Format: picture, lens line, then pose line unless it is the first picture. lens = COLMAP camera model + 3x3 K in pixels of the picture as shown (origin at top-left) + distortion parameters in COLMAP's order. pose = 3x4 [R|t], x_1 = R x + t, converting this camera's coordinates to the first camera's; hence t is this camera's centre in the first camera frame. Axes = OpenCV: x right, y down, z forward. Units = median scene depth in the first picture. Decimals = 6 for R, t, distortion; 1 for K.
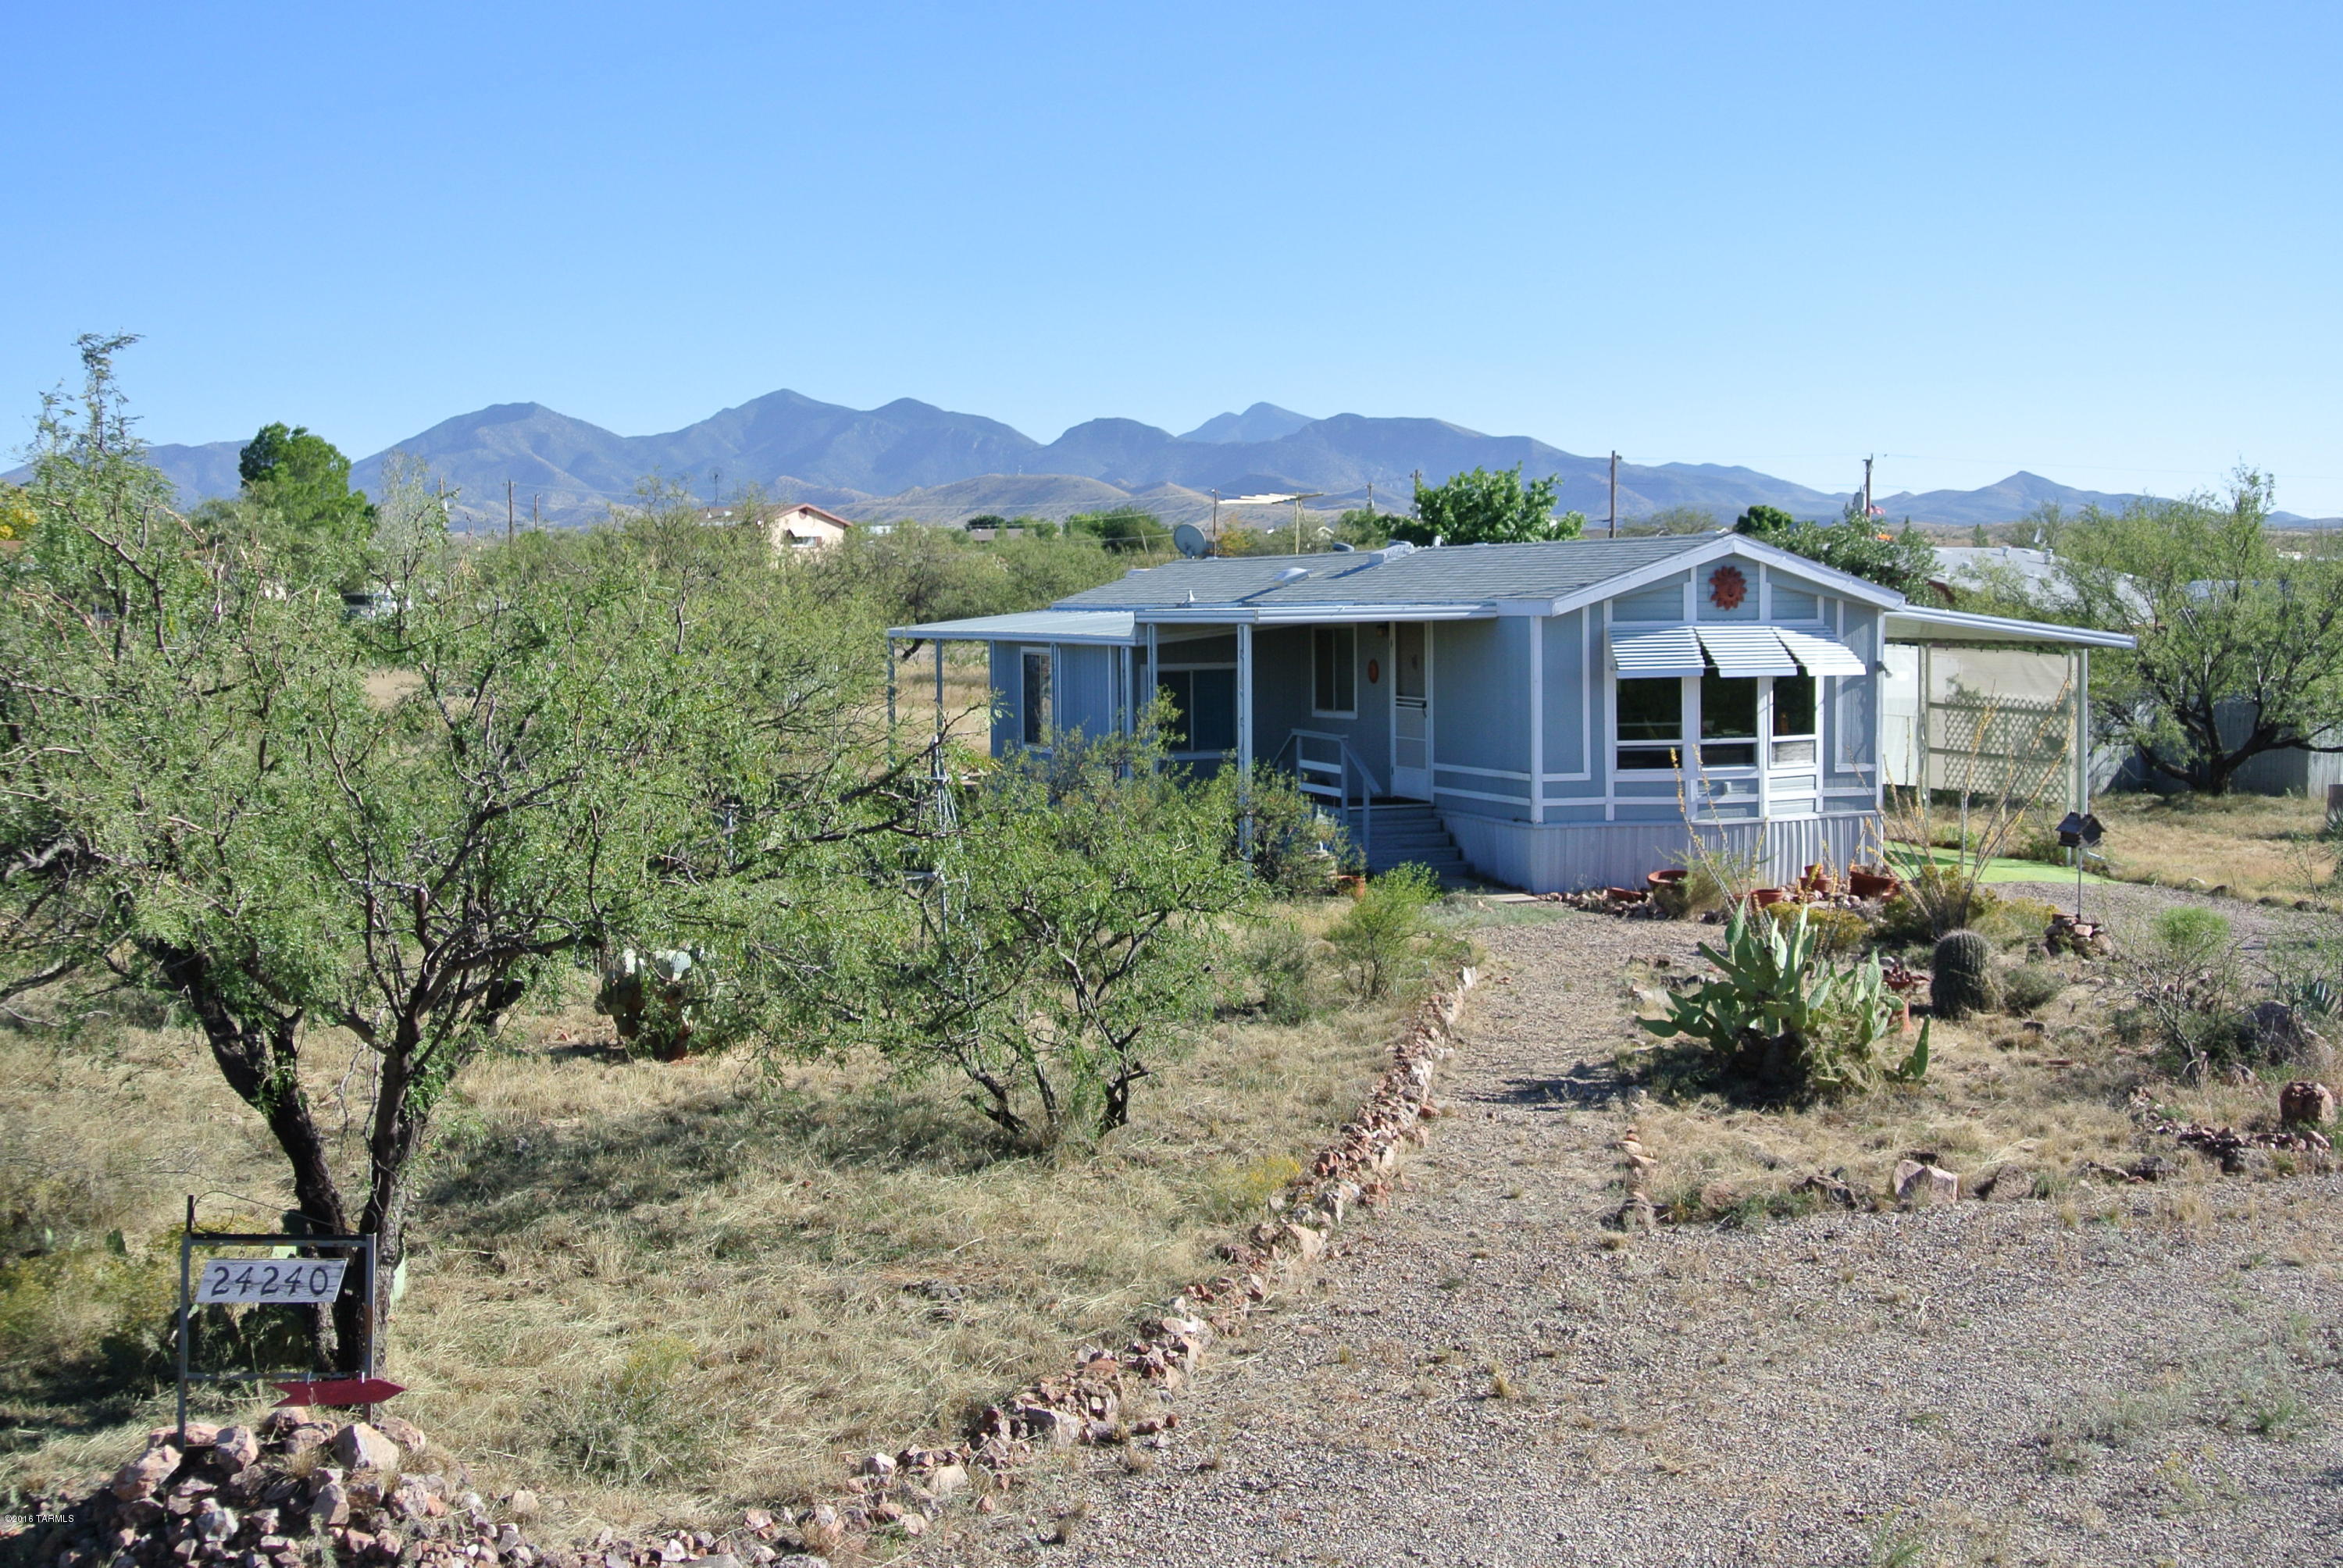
lens RADIAL K [[2882.2, 0, 1171.4], [0, 2882.2, 787.3], [0, 0, 1]] dist [-0.033976, 0.000000]
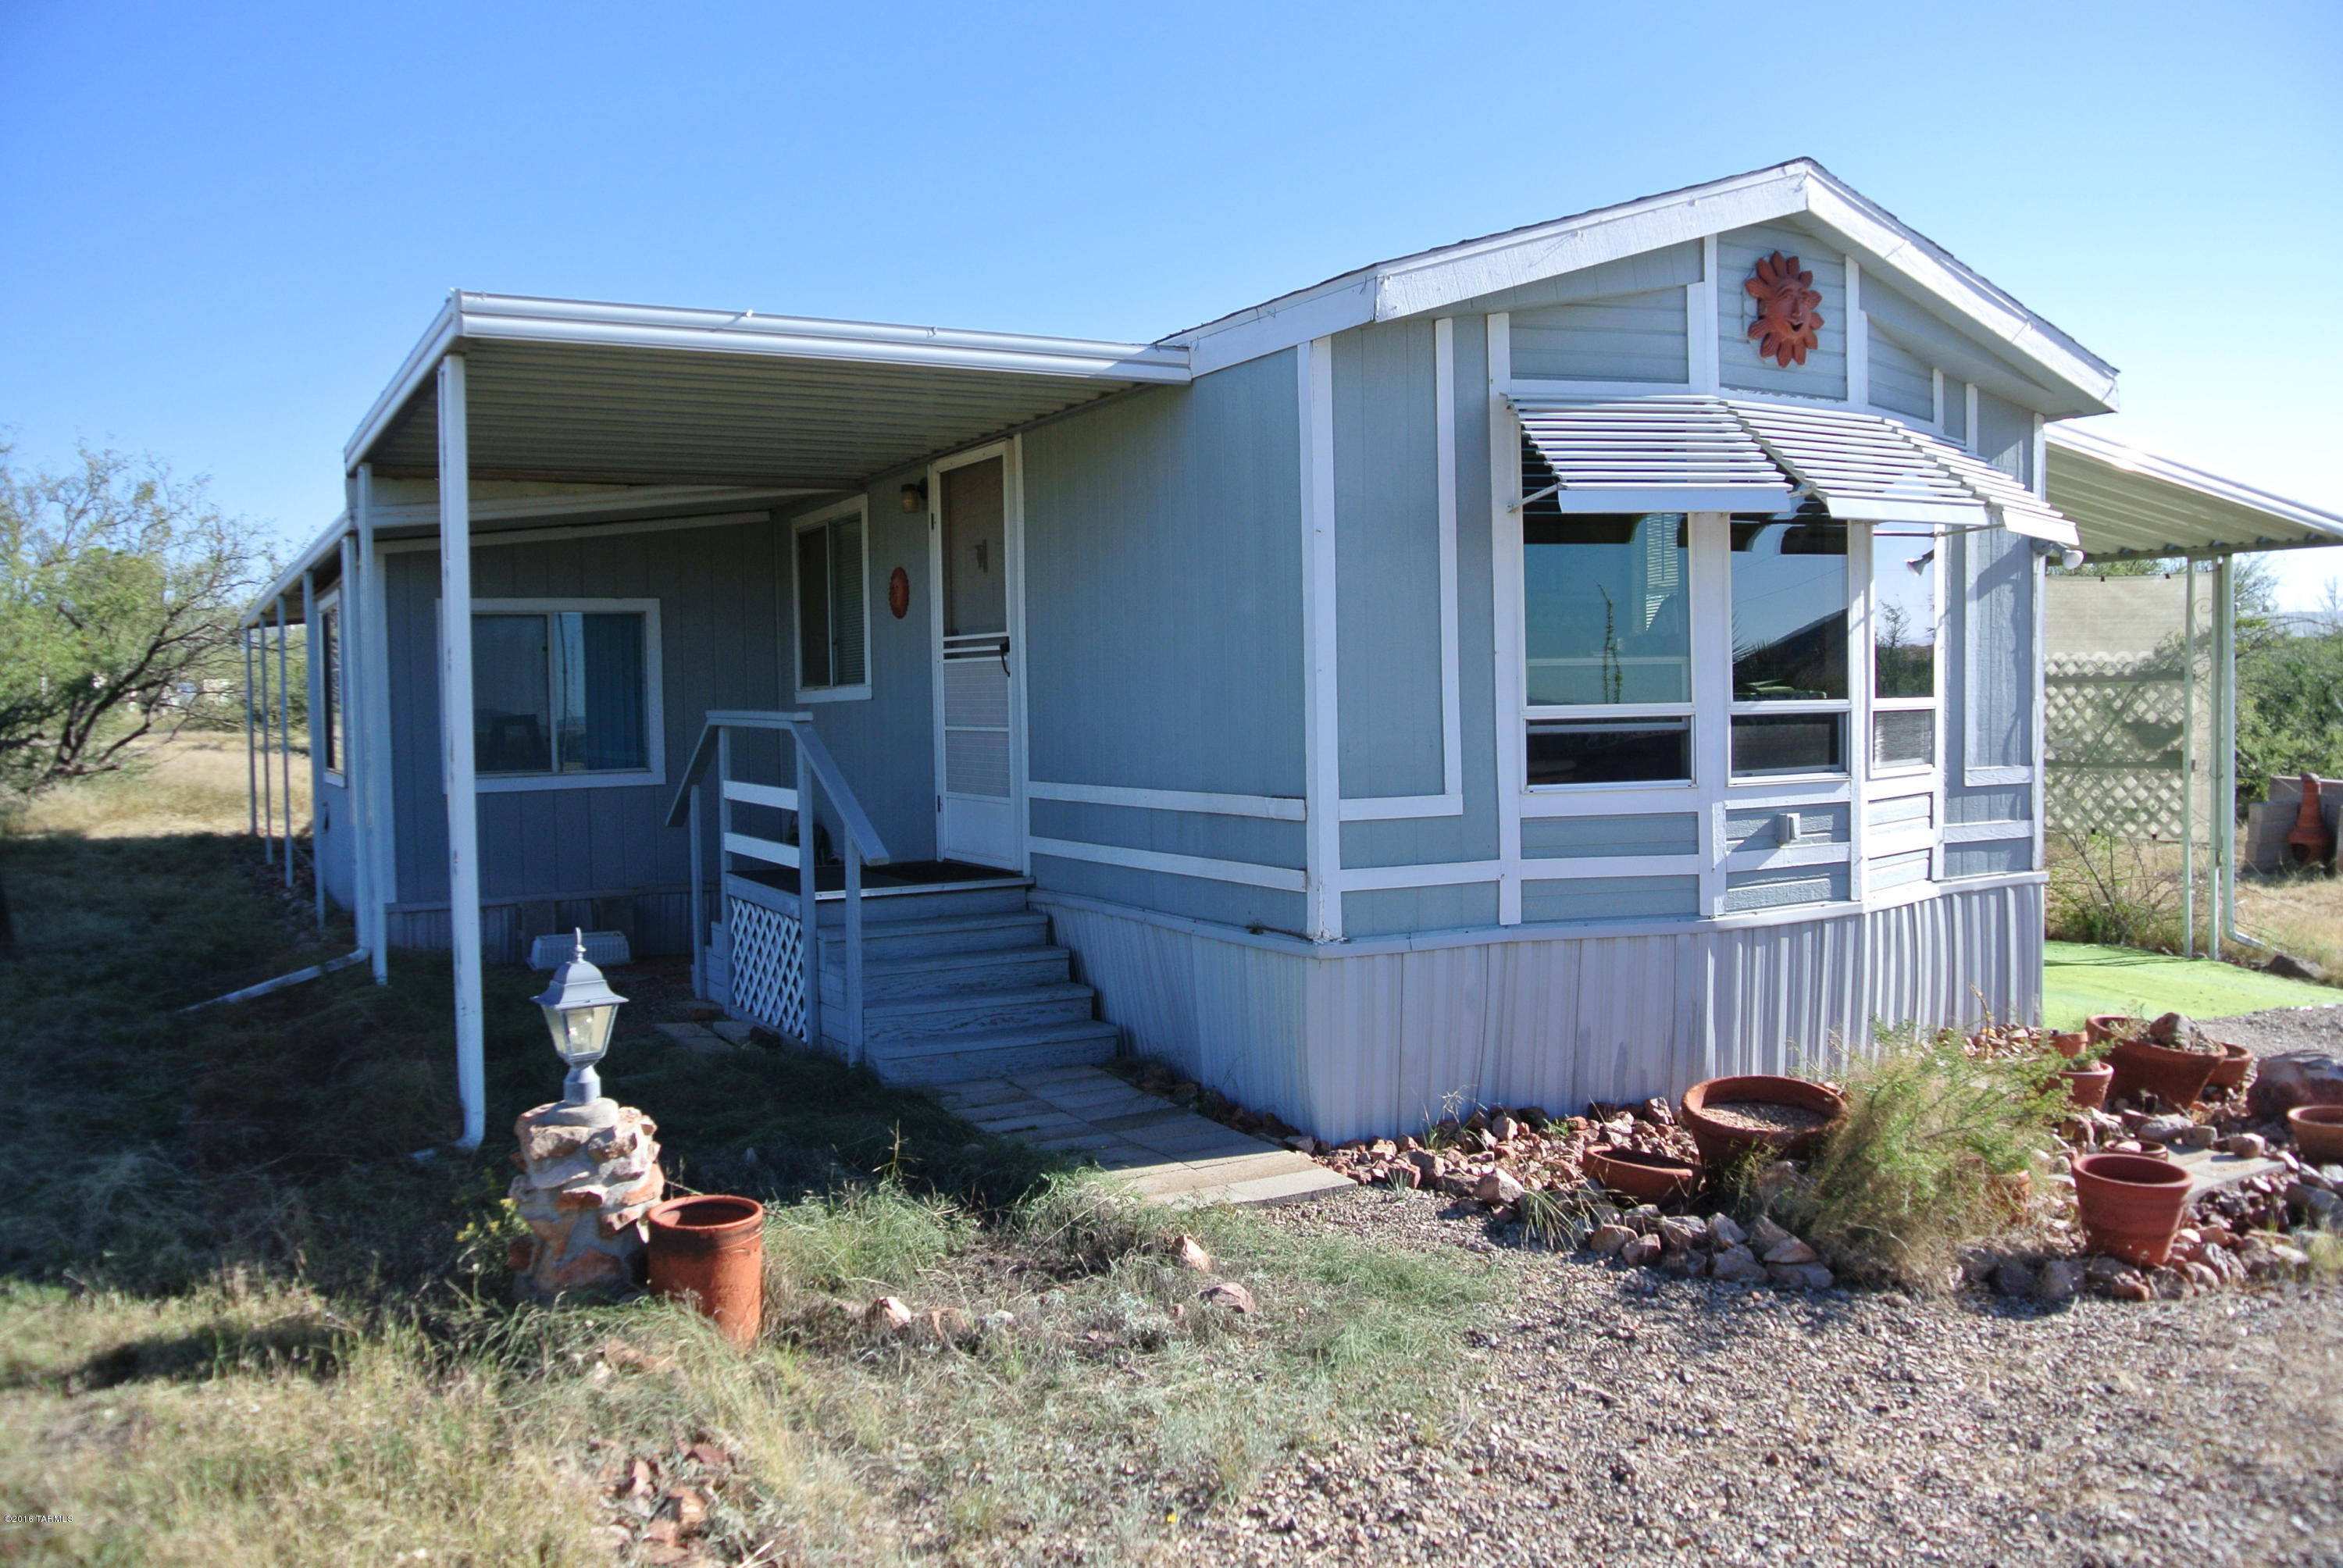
lens RADIAL K [[1820.7, 0, 1183.6], [0, 1820.7, 775.0], [0, 0, 1]] dist [-0.088400, 0.044338]
pose [[0.985397, -0.014332, 0.169669, 0.072309], [0.019026, 0.999479, -0.026072, -0.002182], [-0.169207, 0.028920, 0.985156, 0.777970]]
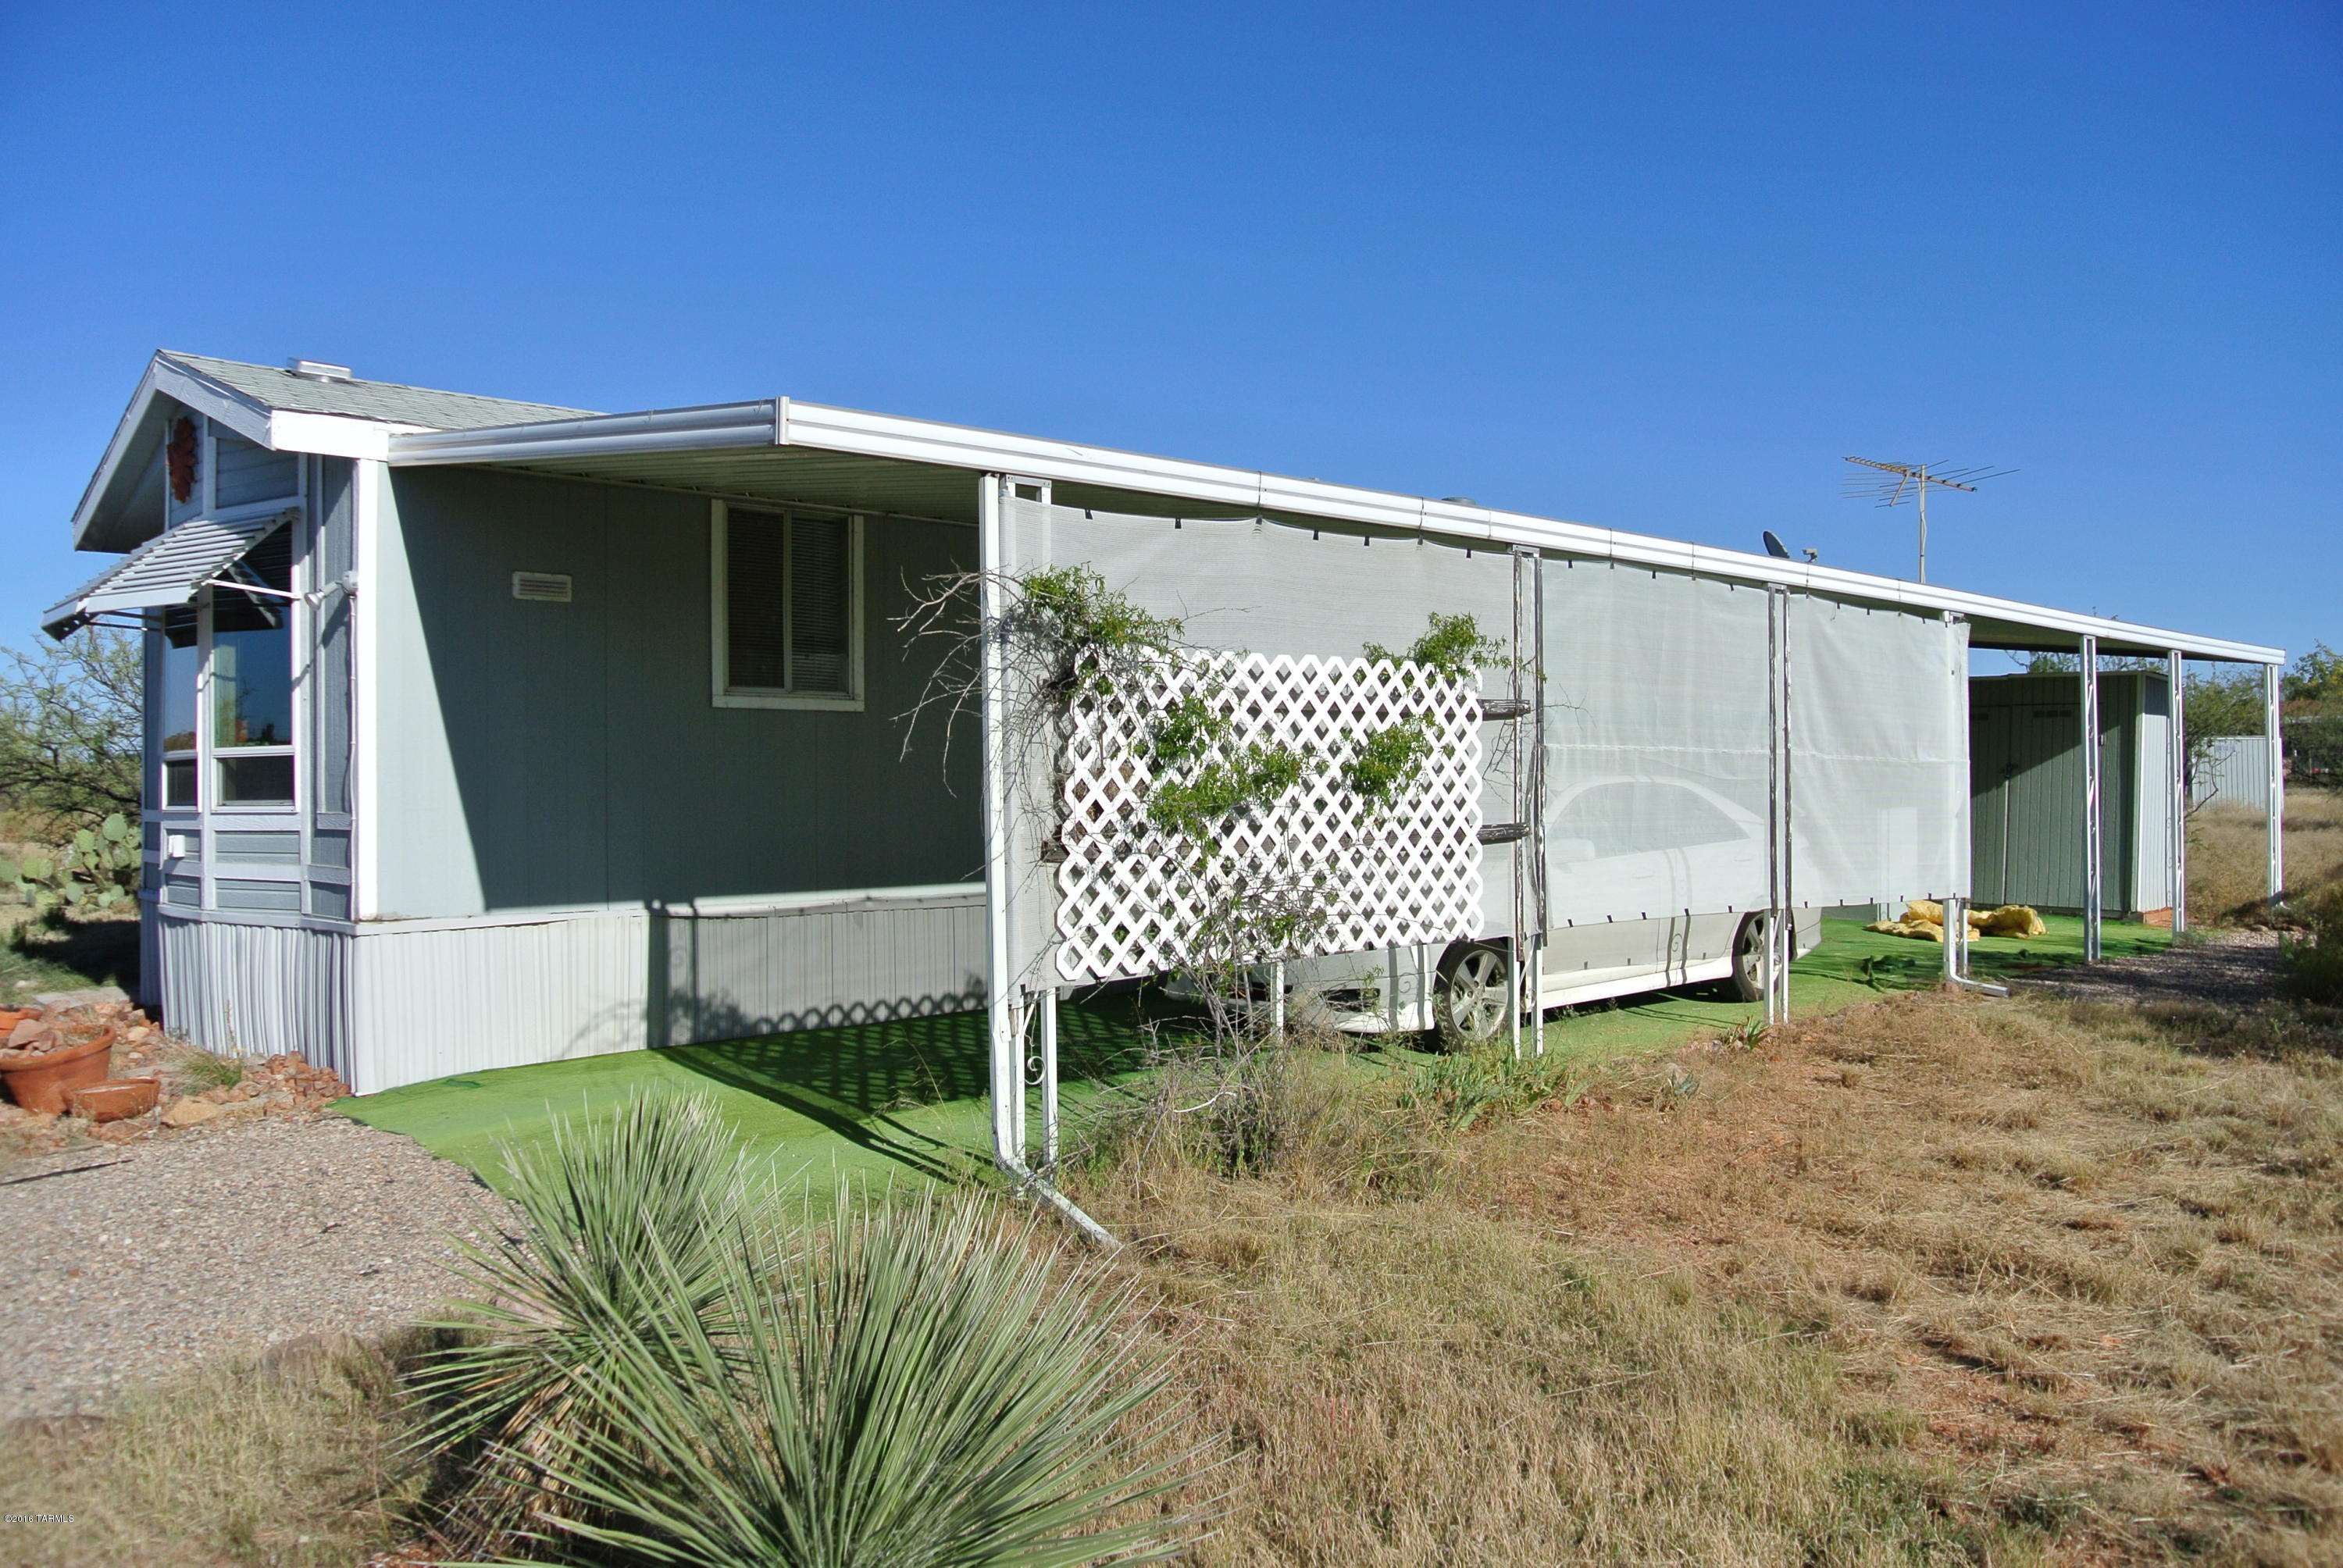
lens RADIAL K [[1820.7, 0, 1159.3], [0, 1820.7, 771.2], [0, 0, 1]] dist [-0.088400, 0.044338]
pose [[0.375779, -0.002775, -0.926705, 0.555278], [-0.058971, 0.997897, -0.026901, -0.014705], [0.924831, 0.064758, 0.374825, 1.045830]]
